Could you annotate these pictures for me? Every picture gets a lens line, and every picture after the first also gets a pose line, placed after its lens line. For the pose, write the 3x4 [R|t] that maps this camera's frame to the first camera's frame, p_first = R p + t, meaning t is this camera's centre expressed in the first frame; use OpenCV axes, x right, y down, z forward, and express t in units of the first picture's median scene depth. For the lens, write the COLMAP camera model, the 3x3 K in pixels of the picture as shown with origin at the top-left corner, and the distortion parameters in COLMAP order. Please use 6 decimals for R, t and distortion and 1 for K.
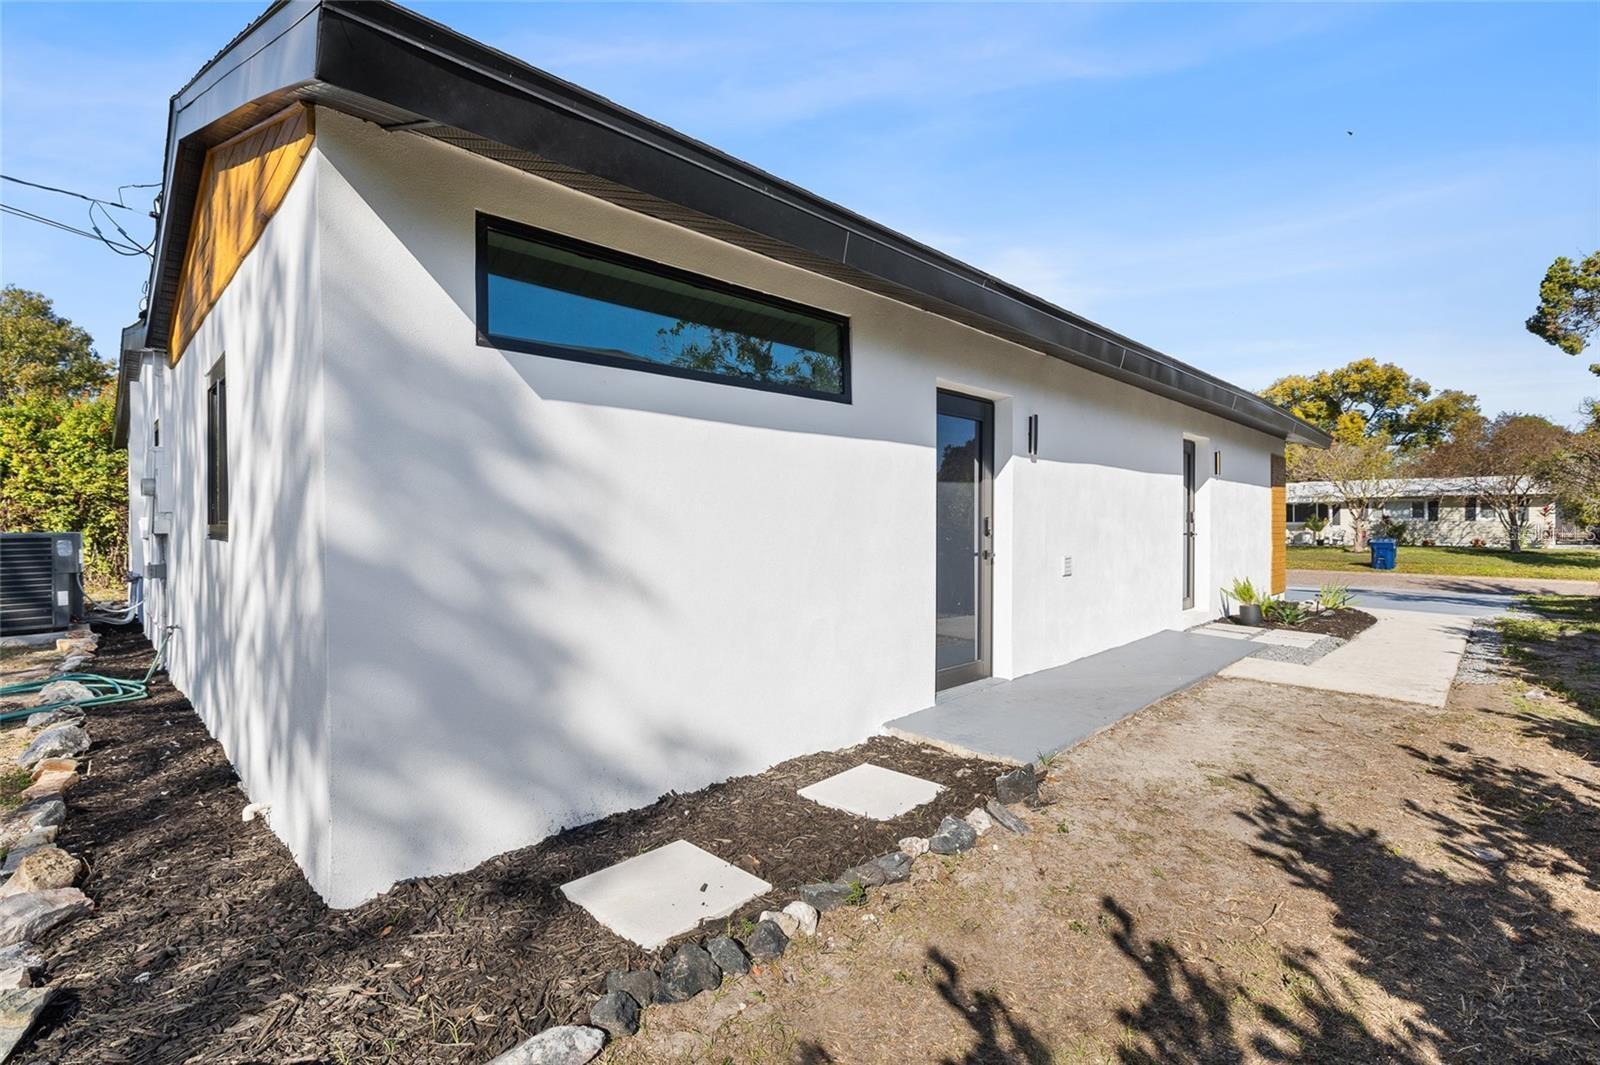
lens RADIAL K [[706.2, 0, 801.9], [0, 706.2, 521.2], [0, 0, 1]] dist [-0.005444, 0.000207]
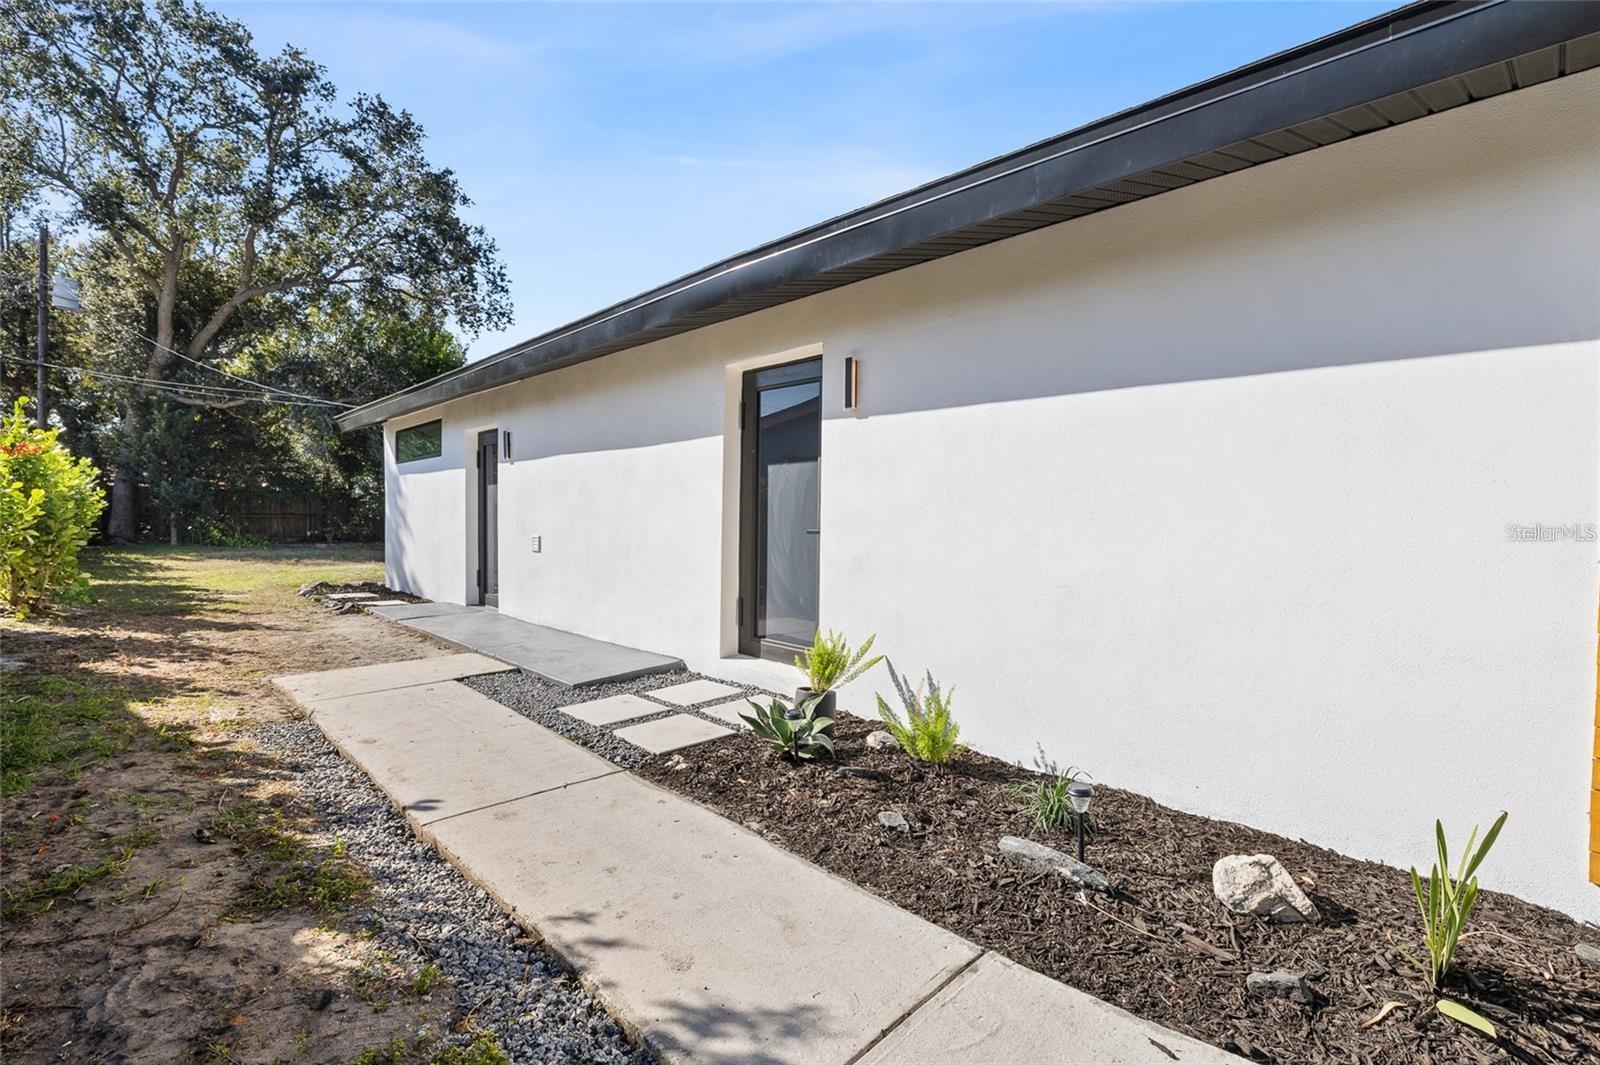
lens RADIAL K [[706.2, 0, 797.9], [0, 706.2, 528.6], [0, 0, 1]] dist [-0.005444, 0.000207]
pose [[0.022263, 0.009609, -0.999706, 0.316608], [-0.002635, 0.999951, 0.009553, 0.005486], [0.999749, 0.002421, 0.022287, 0.282983]]
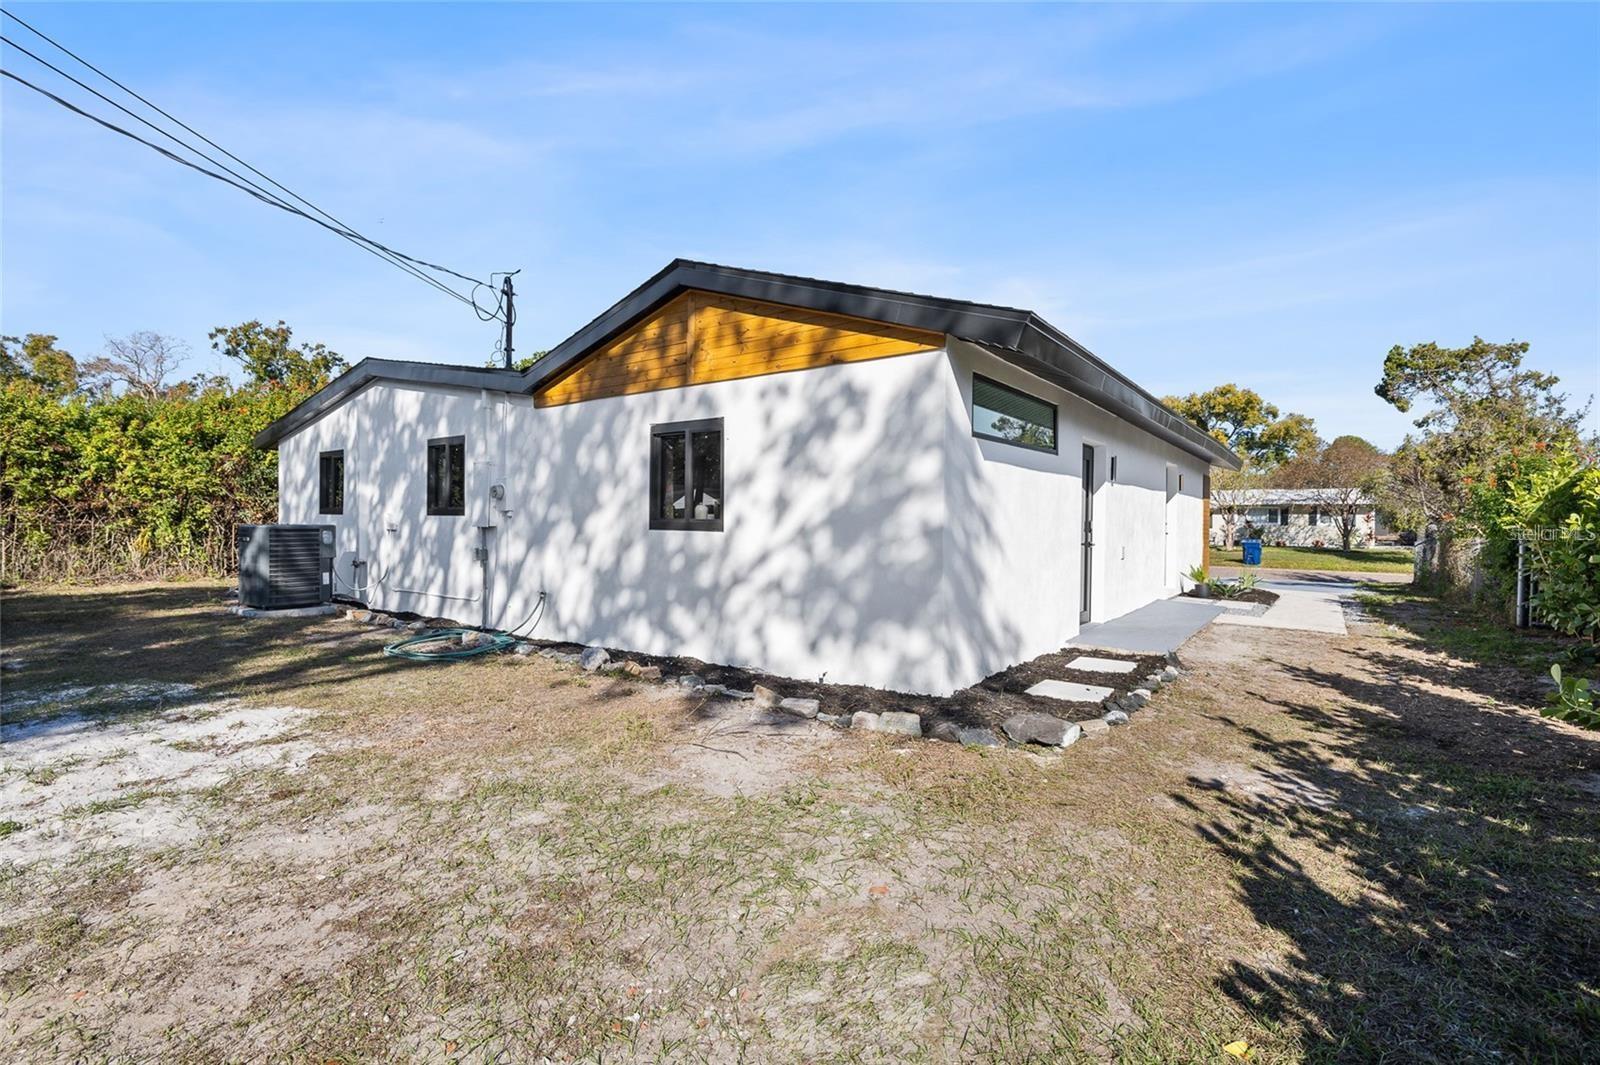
lens RADIAL K [[706.2, 0, 795.8], [0, 706.2, 523.7], [0, 0, 1]] dist [-0.005444, 0.000207]
pose [[0.990271, 0.009272, 0.138843, -0.108775], [-0.009939, 0.999942, 0.004114, 0.000357], [-0.138797, -0.005454, 0.990306, -0.084678]]
